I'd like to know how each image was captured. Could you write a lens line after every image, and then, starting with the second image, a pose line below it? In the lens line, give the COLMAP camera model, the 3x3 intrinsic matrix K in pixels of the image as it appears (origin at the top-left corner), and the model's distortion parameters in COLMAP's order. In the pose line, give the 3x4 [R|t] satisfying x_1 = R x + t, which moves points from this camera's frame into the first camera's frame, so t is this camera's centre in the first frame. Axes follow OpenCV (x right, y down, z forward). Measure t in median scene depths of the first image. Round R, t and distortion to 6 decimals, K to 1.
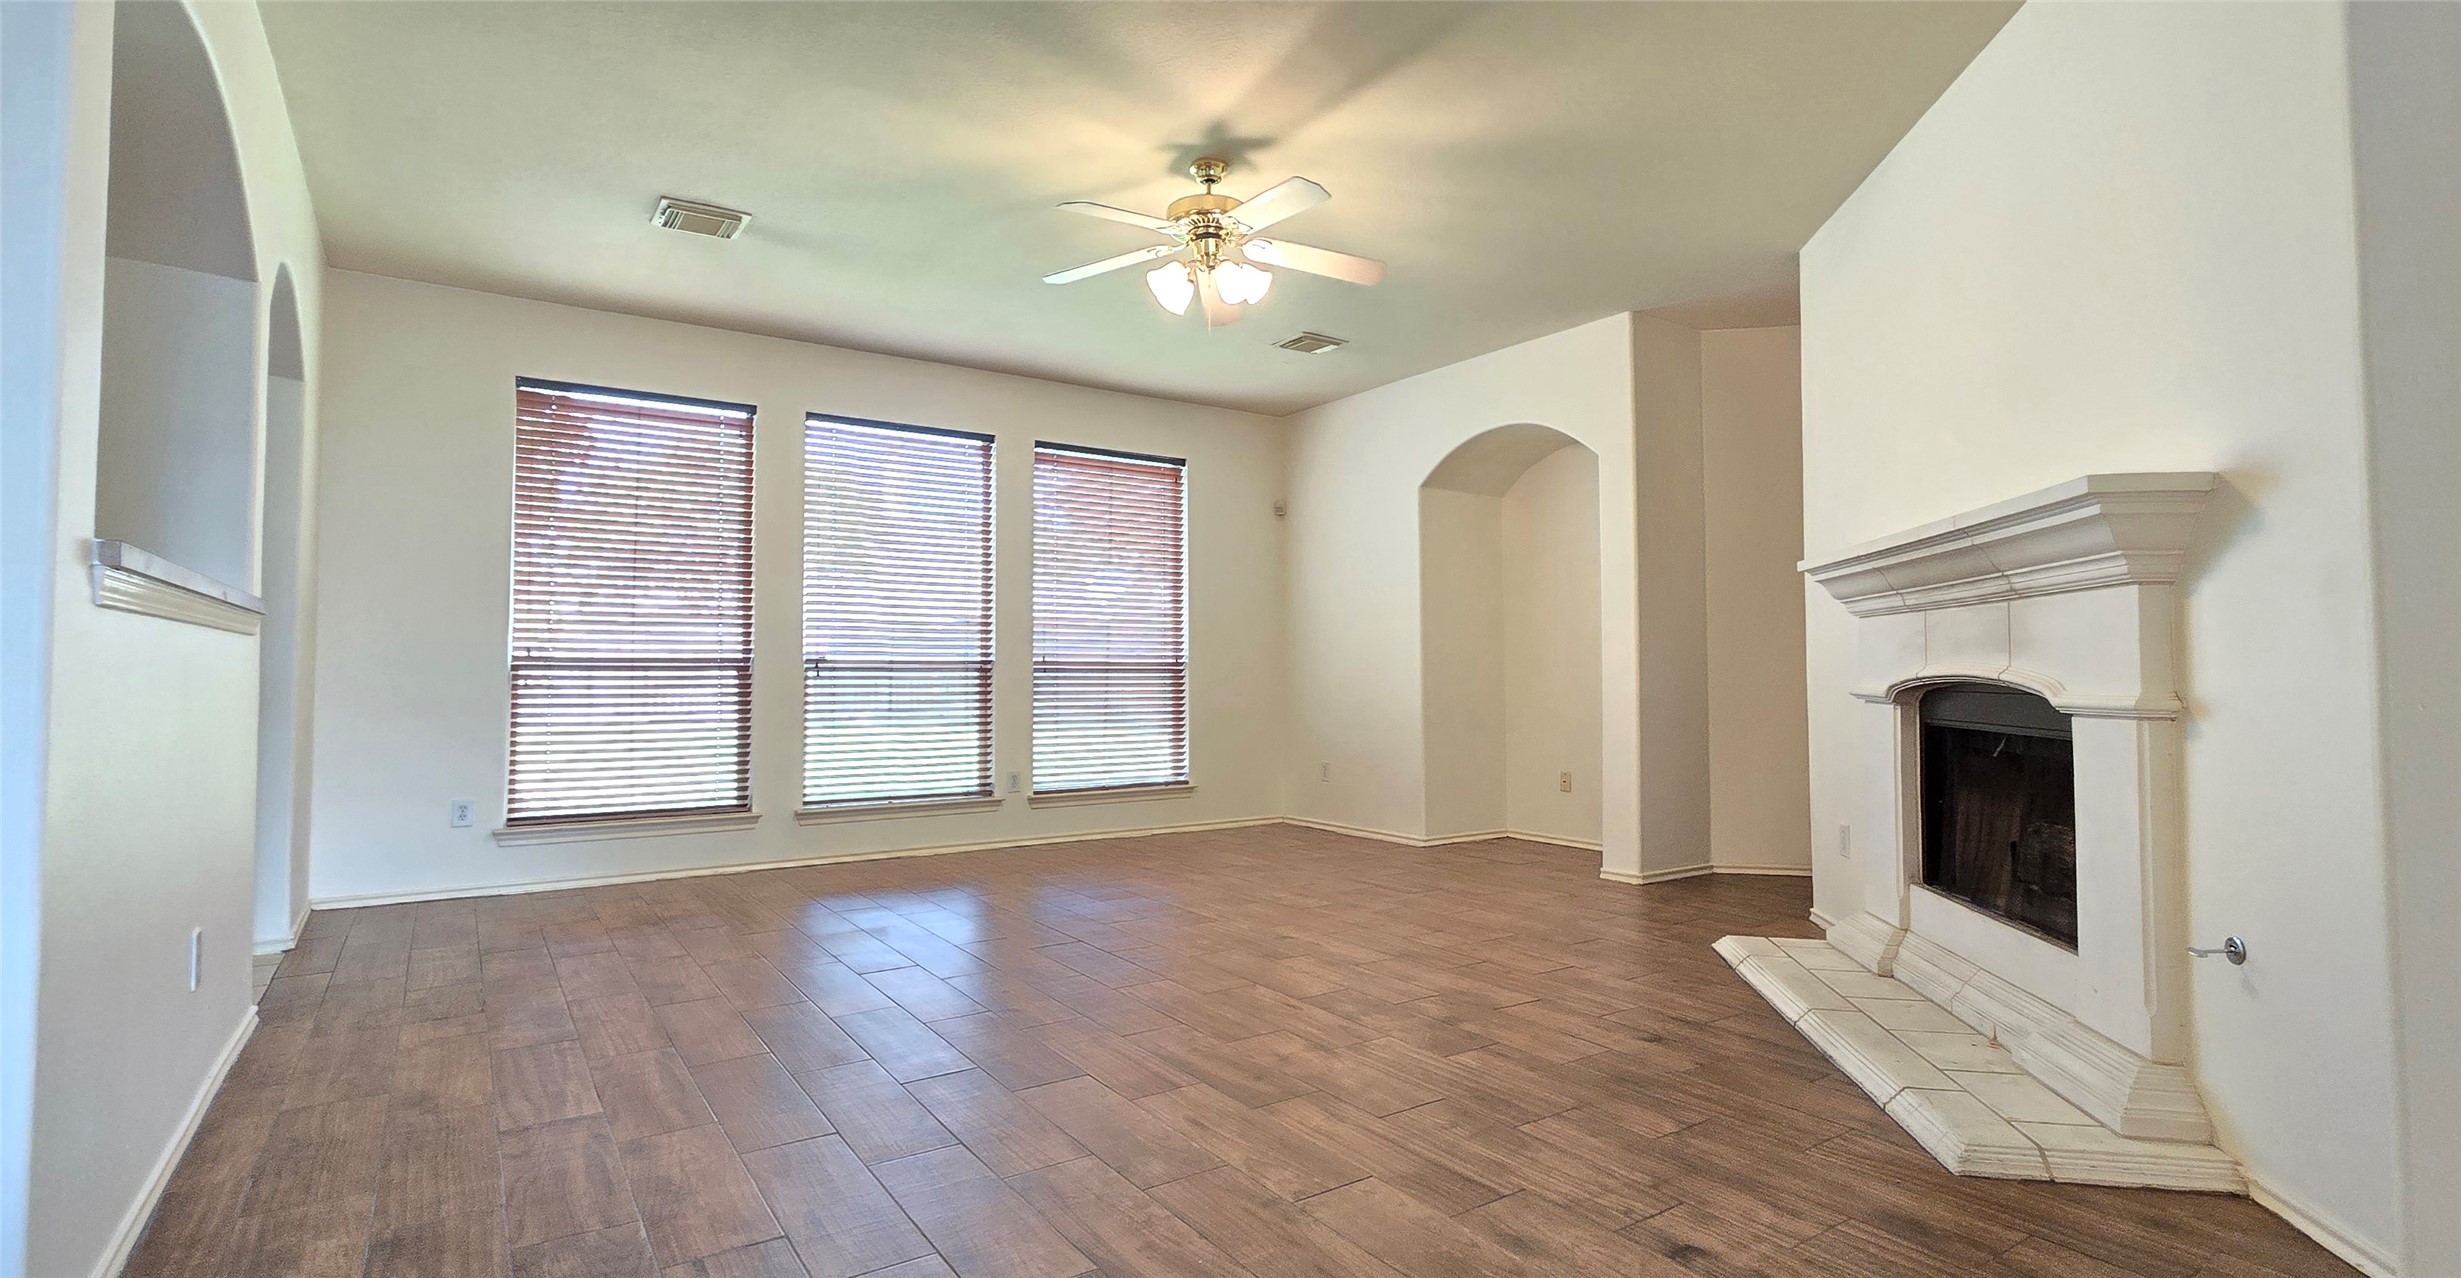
lens RADIAL K [[1144.4, 0, 1200.8], [0, 1144.4, 627.7], [0, 0, 1]] dist [-0.000337, 0.000087]
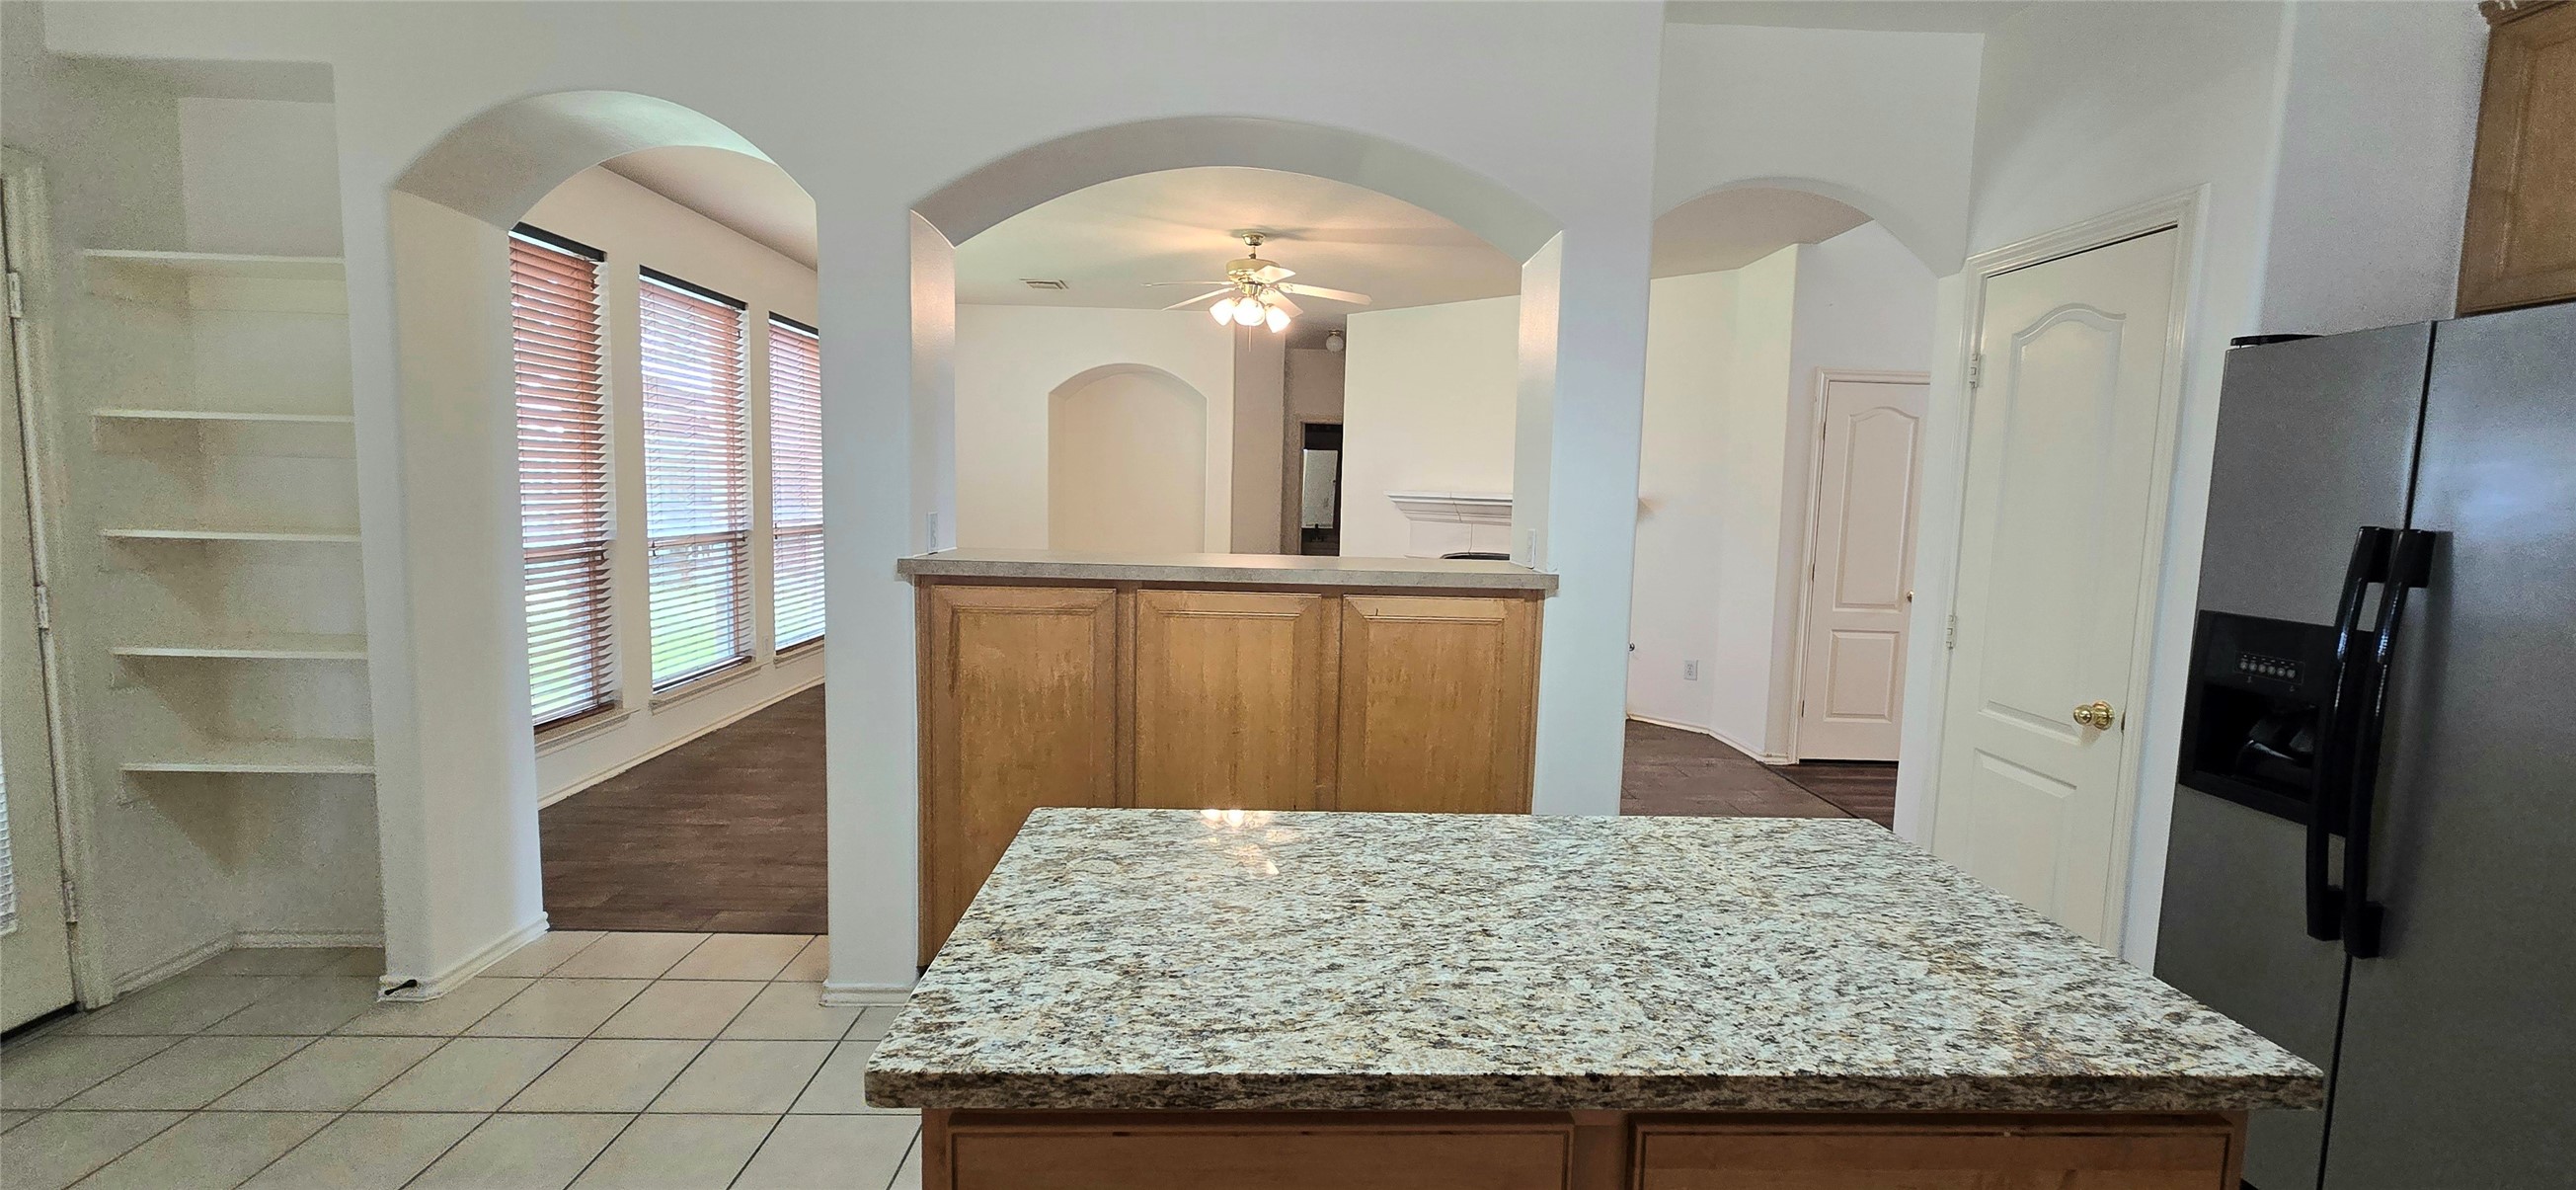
lens RADIAL K [[1066.9, 0, 1296.6], [0, 1066.9, 585.4], [0, 0, 1]] dist [-0.002906, 0.005303]
pose [[0.525385, -0.058639, 0.848841, -0.886375], [-0.061688, 0.992372, 0.106736, -0.065565], [-0.848625, -0.108440, 0.517760, 0.110536]]
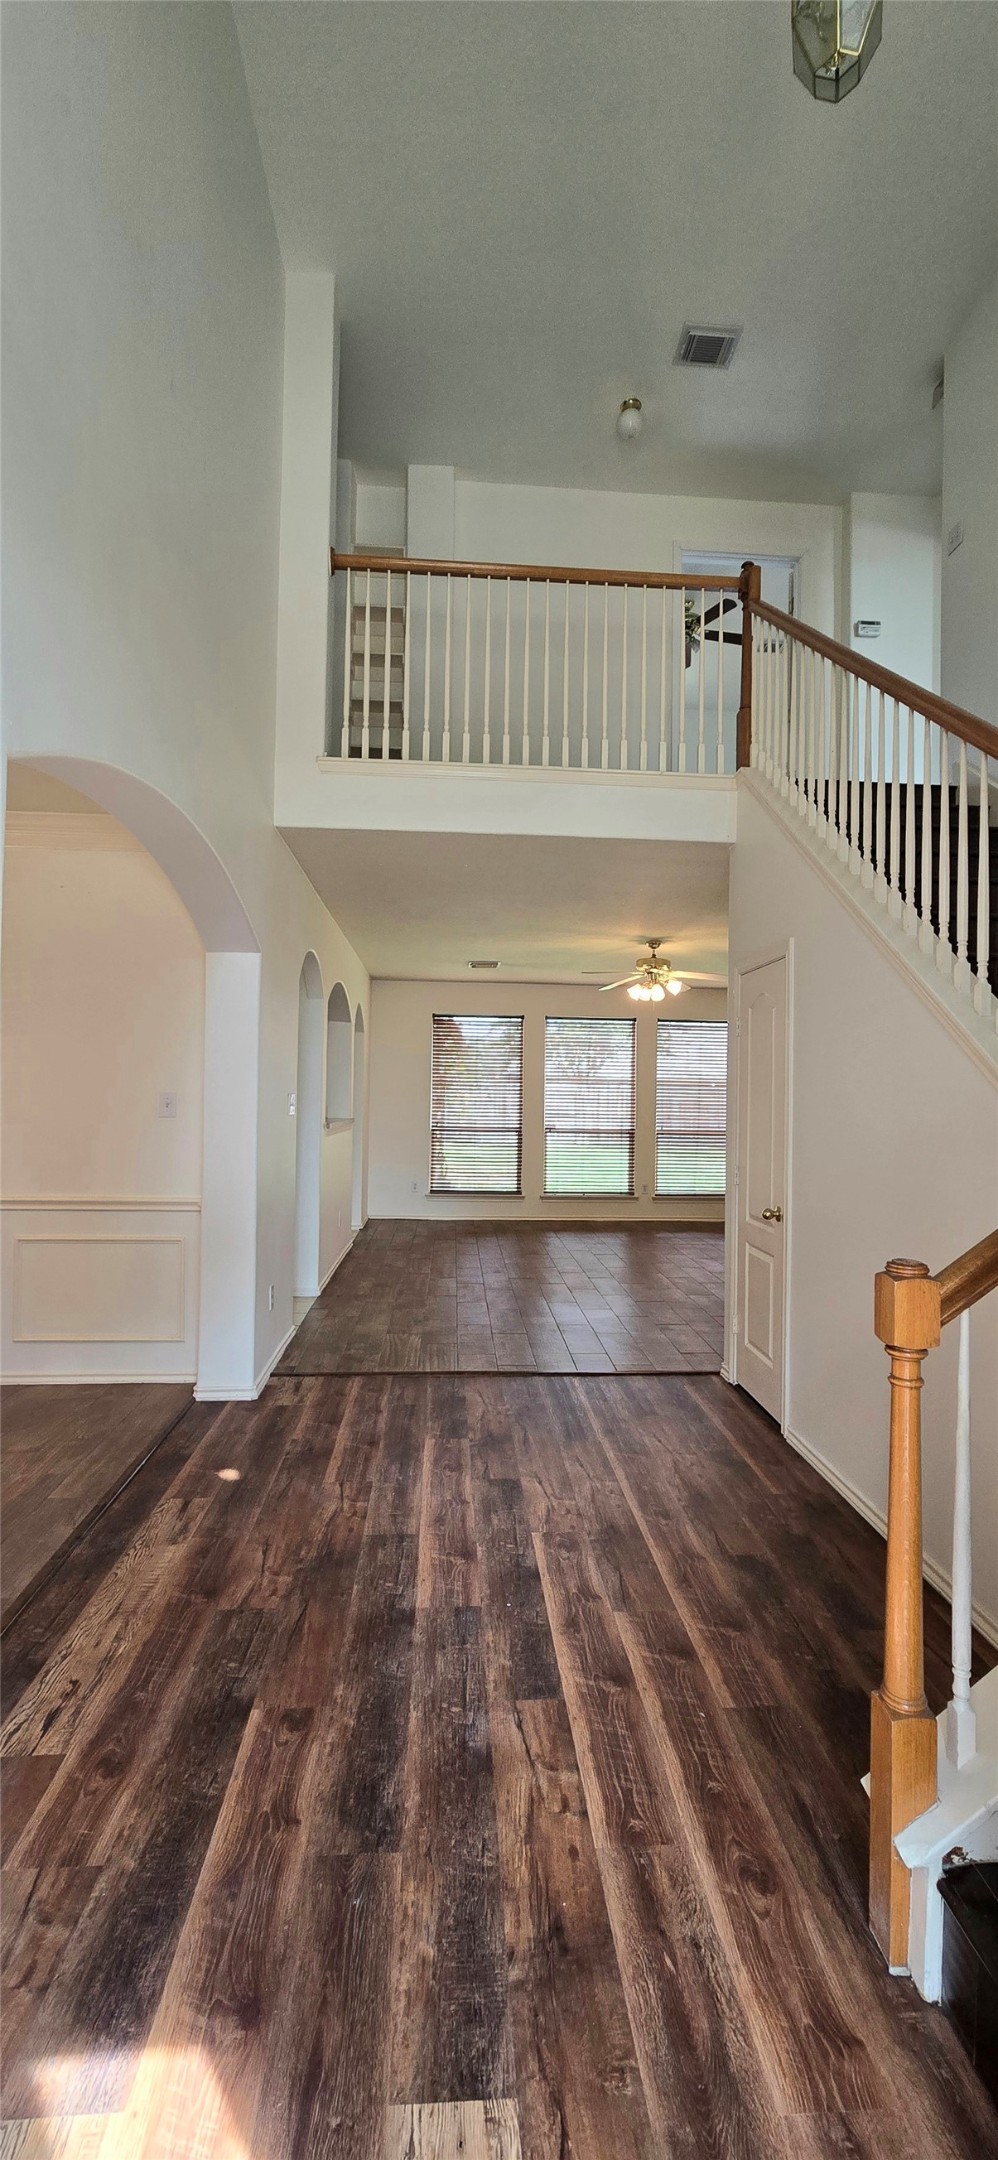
lens RADIAL K [[894.5, 0, 505.7], [0, 894.5, 1087.4], [0, 0, 1]] dist [-0.002906, 0.005303]
pose [[0.864582, 0.009459, -0.502403, 0.508056], [0.000876, 0.999793, 0.020332, -0.095020], [0.502491, -0.018019, 0.864395, -0.597315]]
